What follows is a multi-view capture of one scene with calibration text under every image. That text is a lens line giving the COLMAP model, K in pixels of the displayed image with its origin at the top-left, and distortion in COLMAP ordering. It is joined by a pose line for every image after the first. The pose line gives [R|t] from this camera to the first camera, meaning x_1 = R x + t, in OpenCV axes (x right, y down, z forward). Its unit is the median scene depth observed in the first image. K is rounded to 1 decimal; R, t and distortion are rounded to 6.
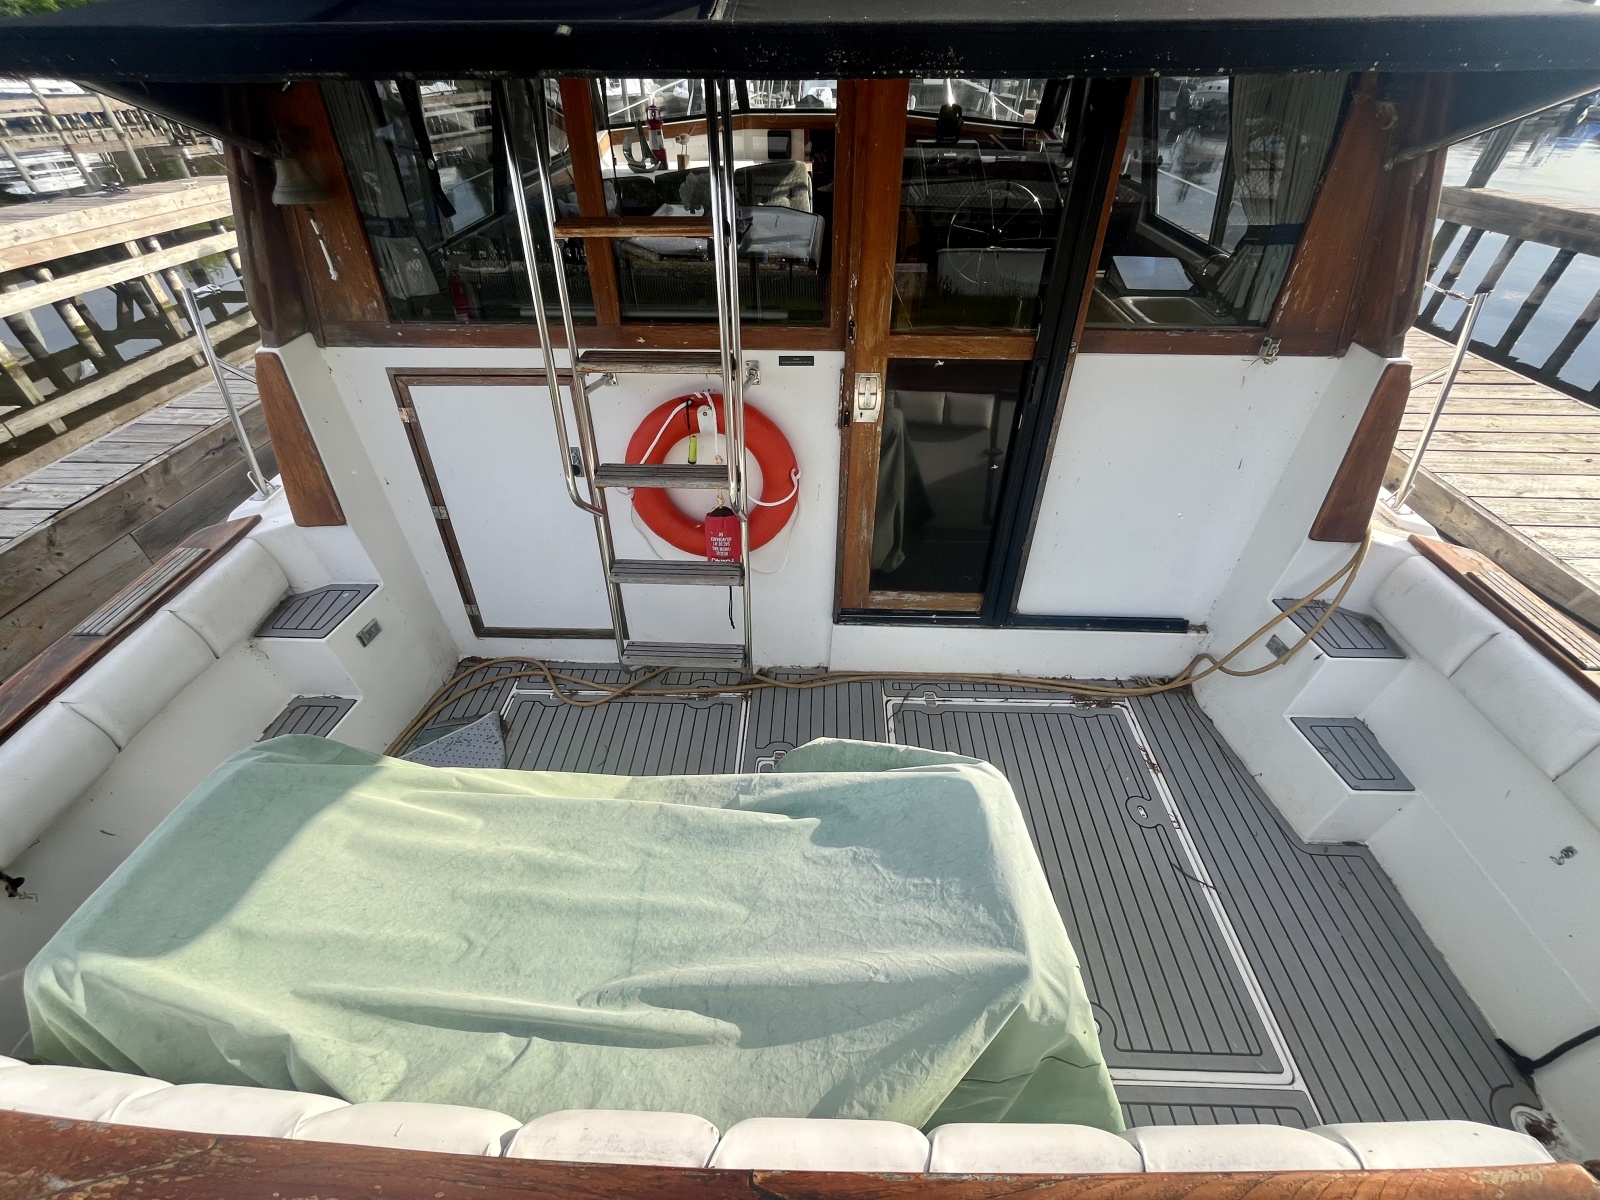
lens RADIAL K [[647.7, 0, 797.9], [0, 647.7, 604.3], [0, 0, 1]] dist [-0.001770, 0.000165]
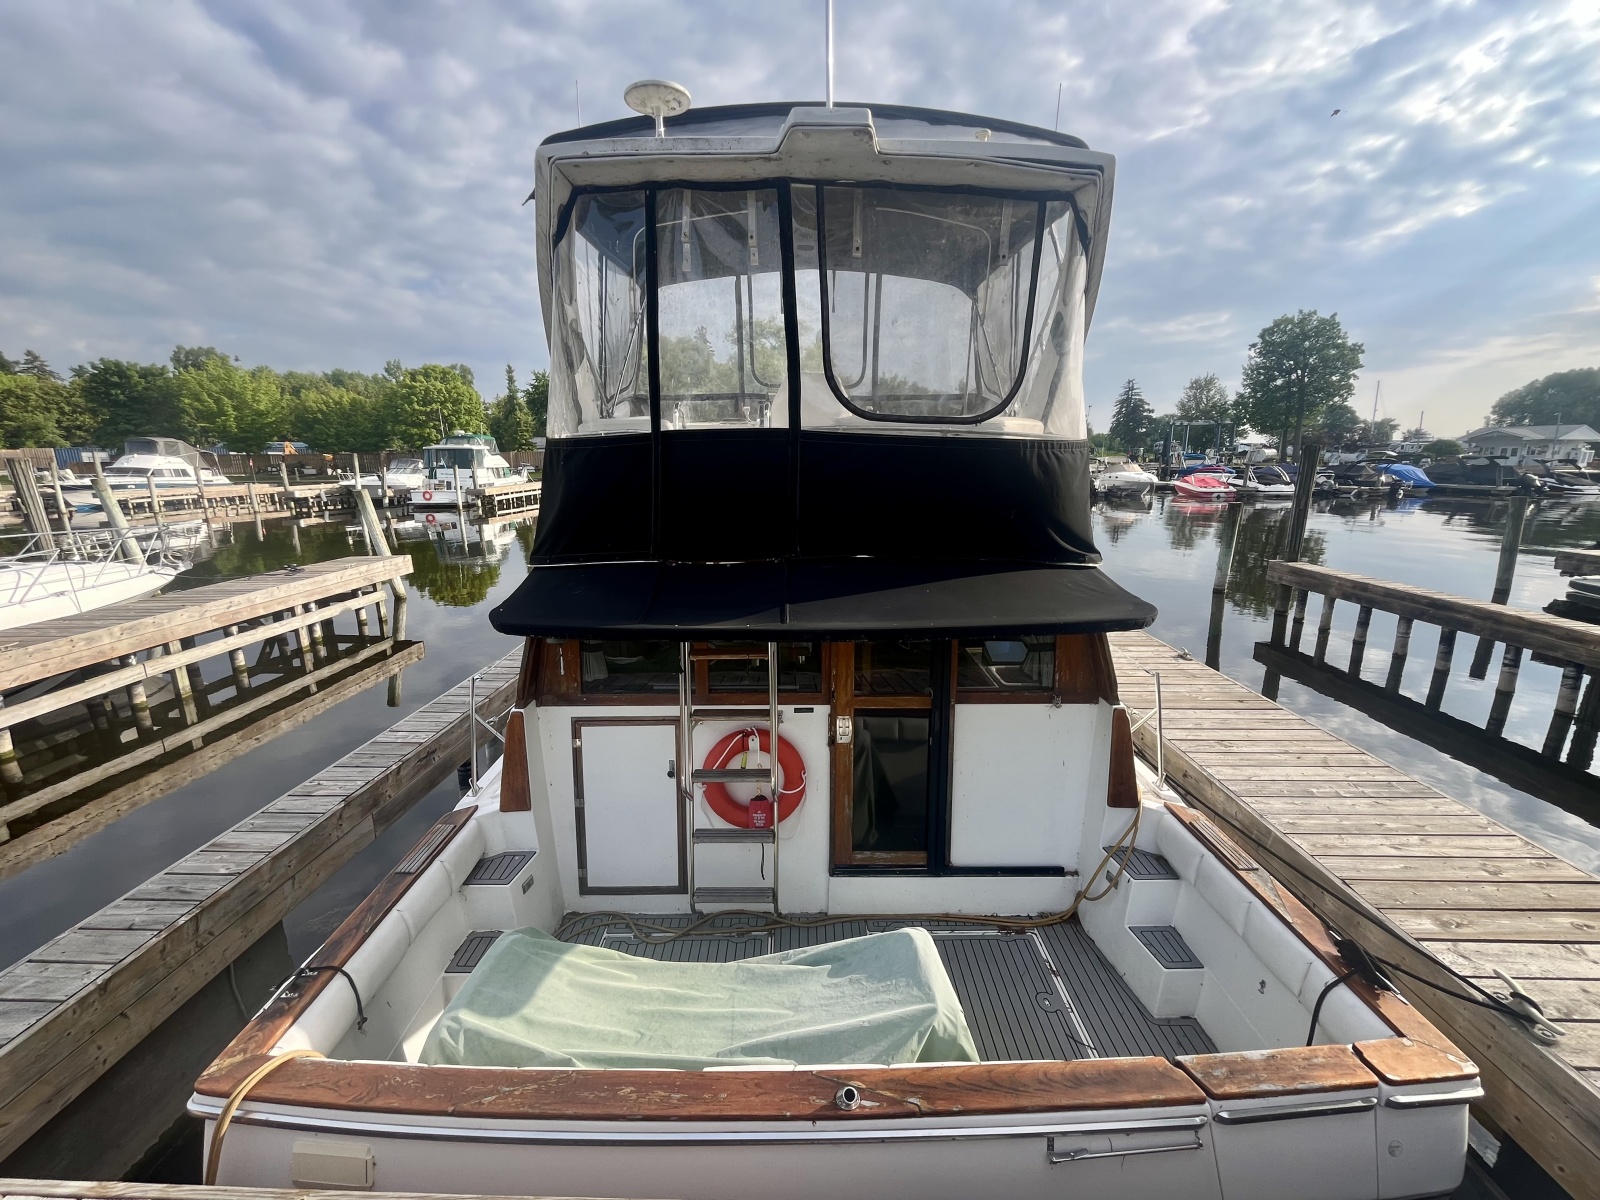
lens RADIAL K [[647.7, 0, 797.9], [0, 647.7, 604.3], [0, 0, 1]] dist [-0.001770, 0.000165]
pose [[0.999470, -0.010851, 0.030707, -0.069547], [0.023571, 0.891643, -0.452125, 0.173940], [-0.022474, 0.452609, 0.891426, -0.731199]]
